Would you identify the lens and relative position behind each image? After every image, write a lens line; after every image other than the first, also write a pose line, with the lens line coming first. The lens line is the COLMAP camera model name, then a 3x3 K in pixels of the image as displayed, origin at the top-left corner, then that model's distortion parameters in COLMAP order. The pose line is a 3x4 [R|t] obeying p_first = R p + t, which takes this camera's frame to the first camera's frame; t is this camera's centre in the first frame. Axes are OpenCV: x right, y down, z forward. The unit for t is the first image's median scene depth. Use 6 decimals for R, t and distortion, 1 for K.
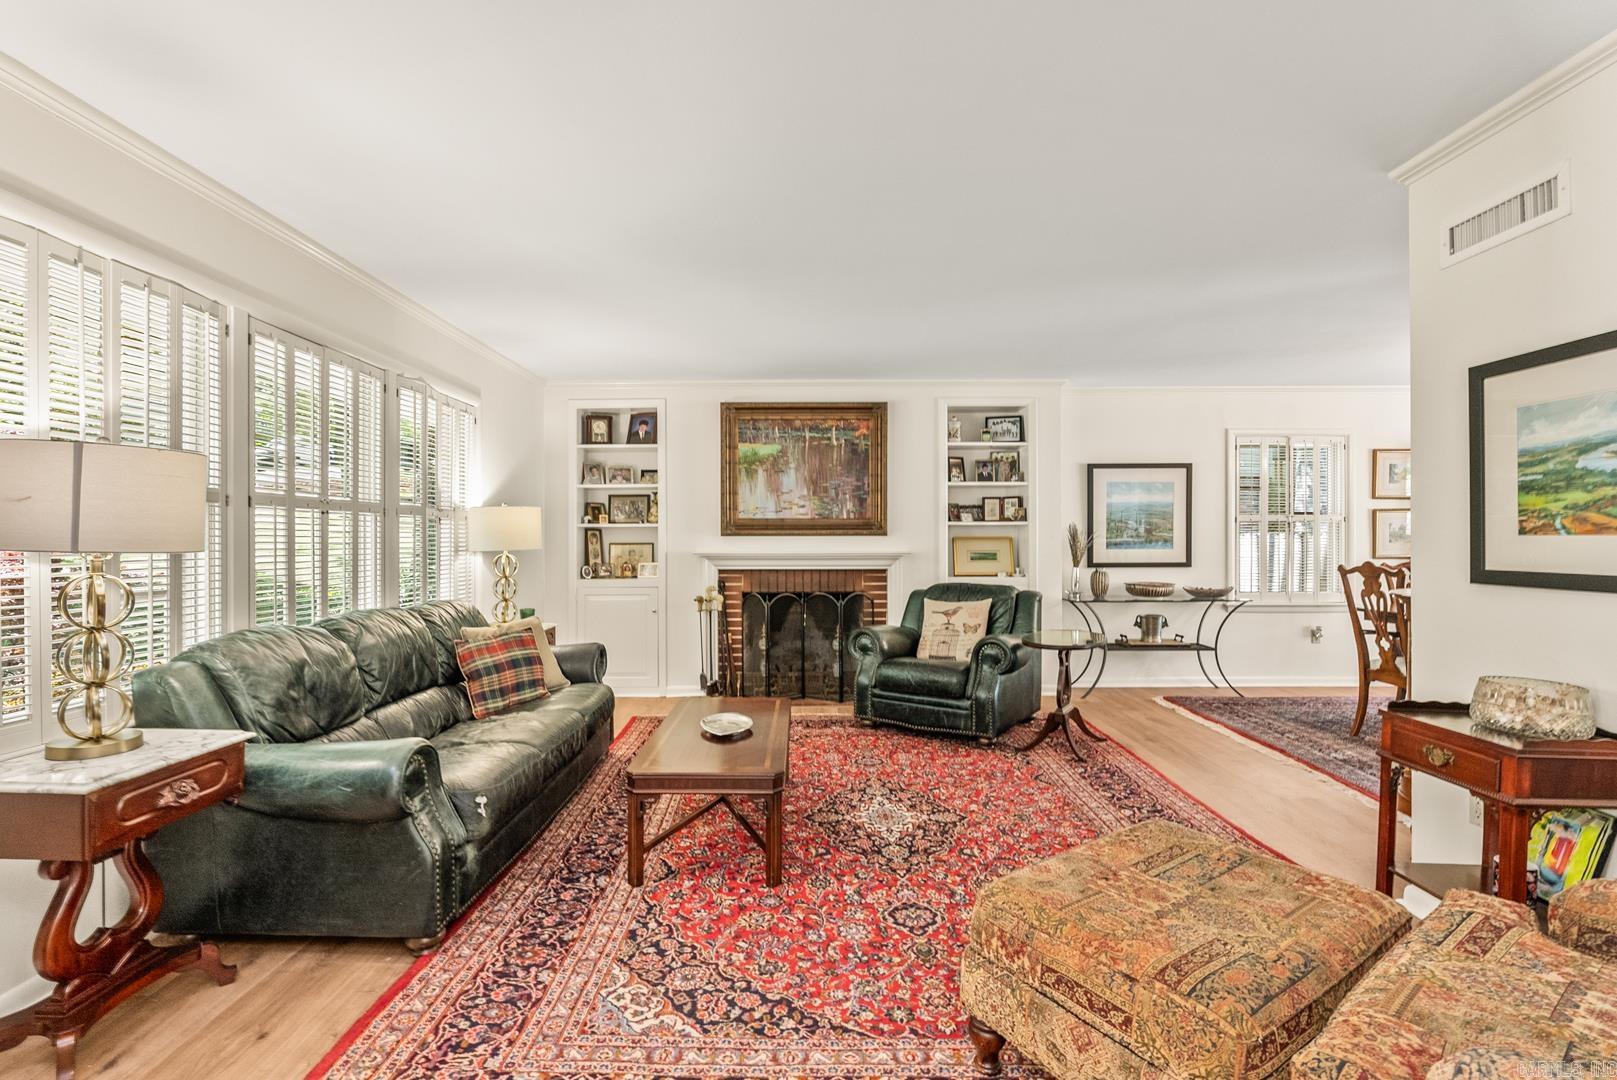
lens RADIAL K [[747.6, 0, 808.5], [0, 747.6, 540.0], [0, 0, 1]] dist [-0.002546, 0.001099]
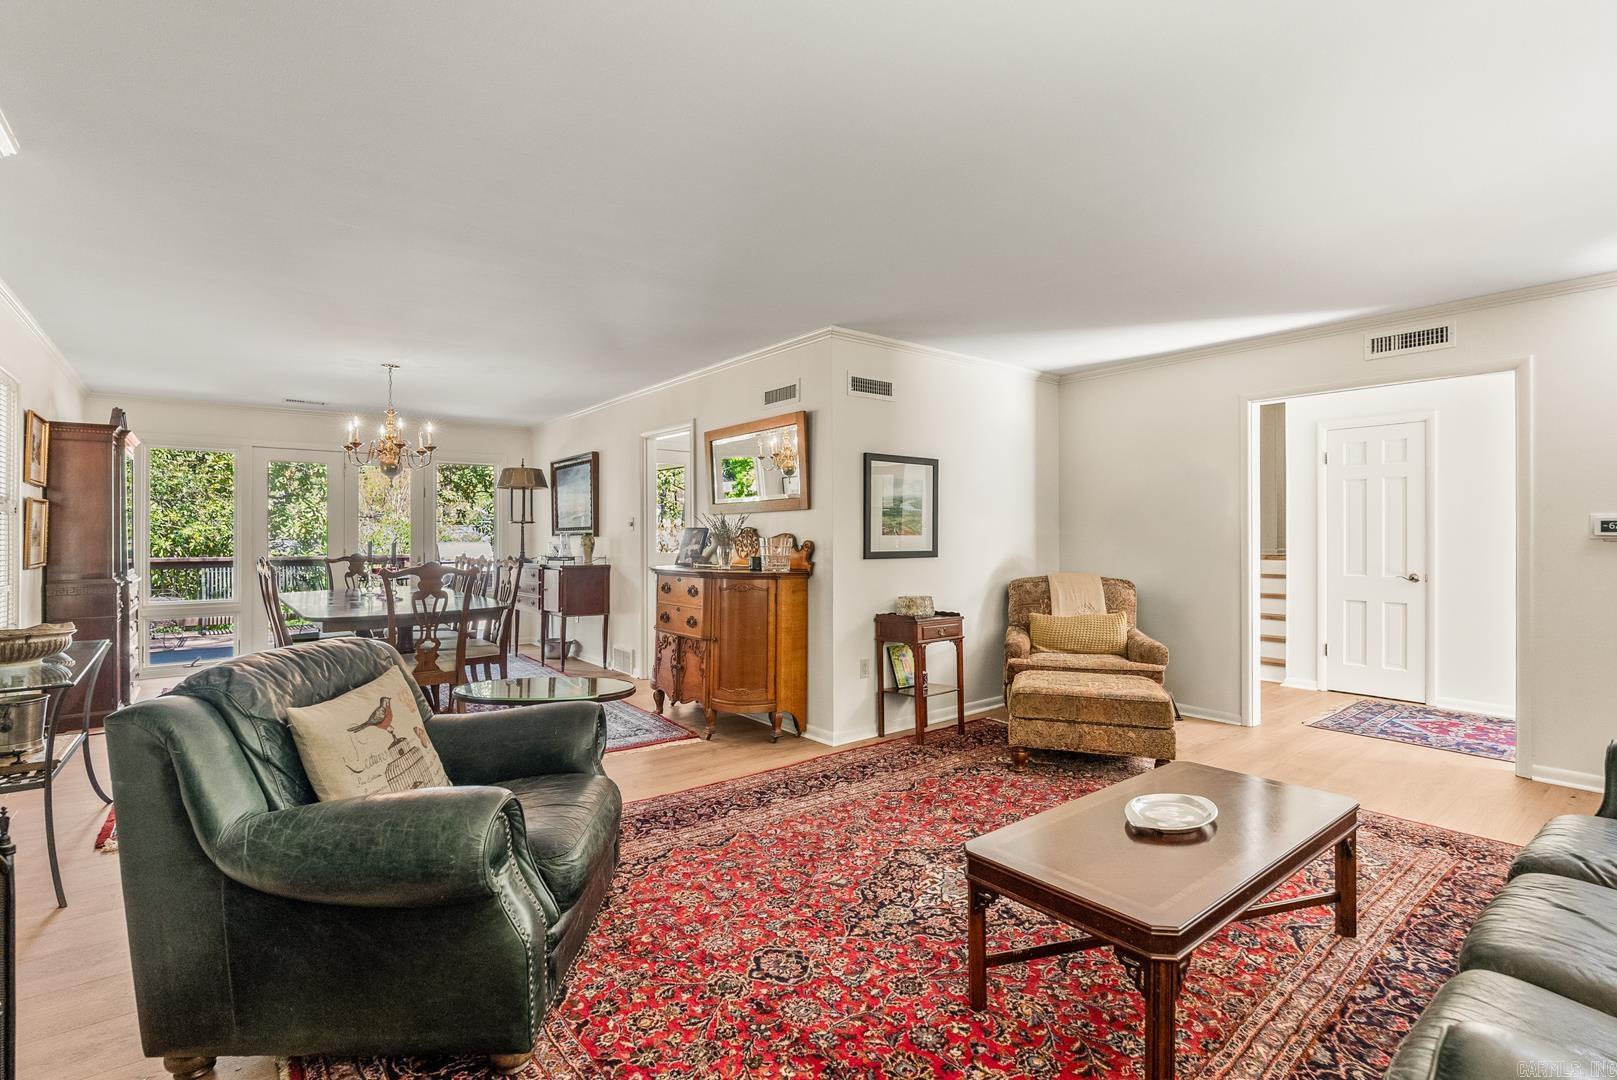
lens RADIAL K [[747.6, 0, 808.5], [0, 747.6, 540.0], [0, 0, 1]] dist [-0.002546, 0.001099]
pose [[-0.617009, -0.000654, 0.786956, -0.401880], [0.004747, 0.999978, 0.004553, -0.002793], [-0.786942, 0.006545, -0.616993, 1.538278]]
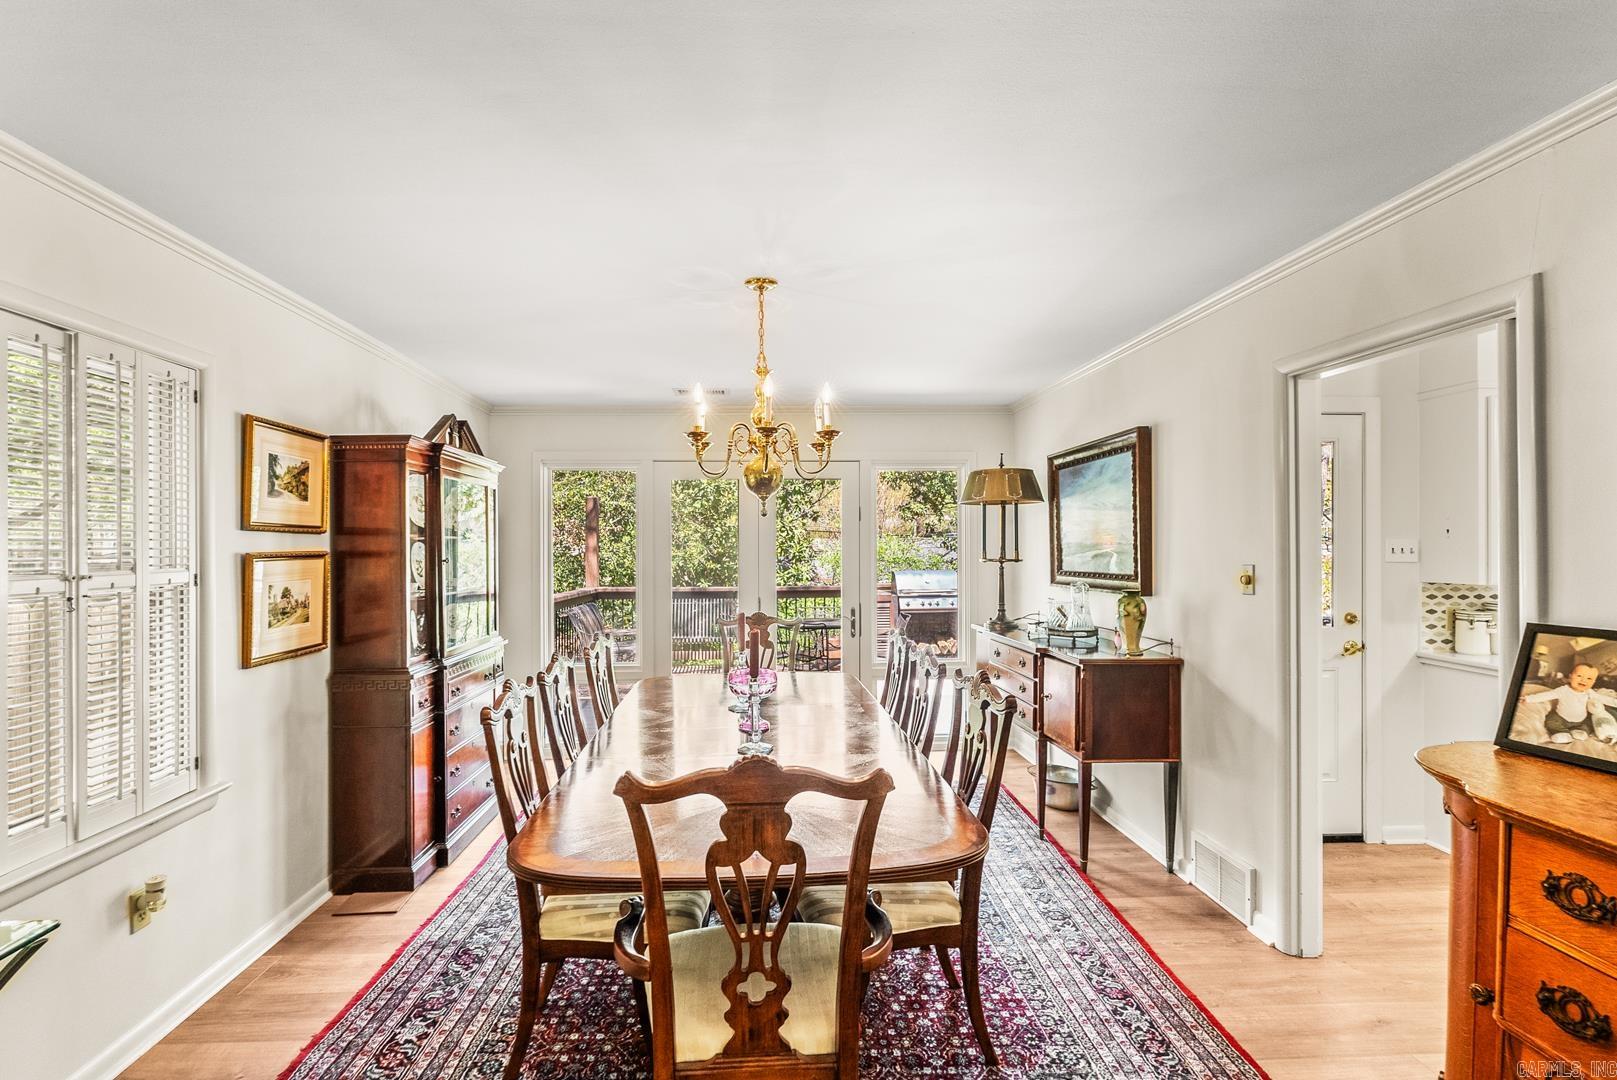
lens RADIAL K [[747.6, 0, 808.5], [0, 747.6, 540.0], [0, 0, 1]] dist [-0.002546, 0.001099]
pose [[-0.057986, 0.007208, 0.998291, 0.544645], [0.010120, 0.999927, -0.006632, -0.077689], [-0.998266, 0.009718, -0.058055, 1.261744]]
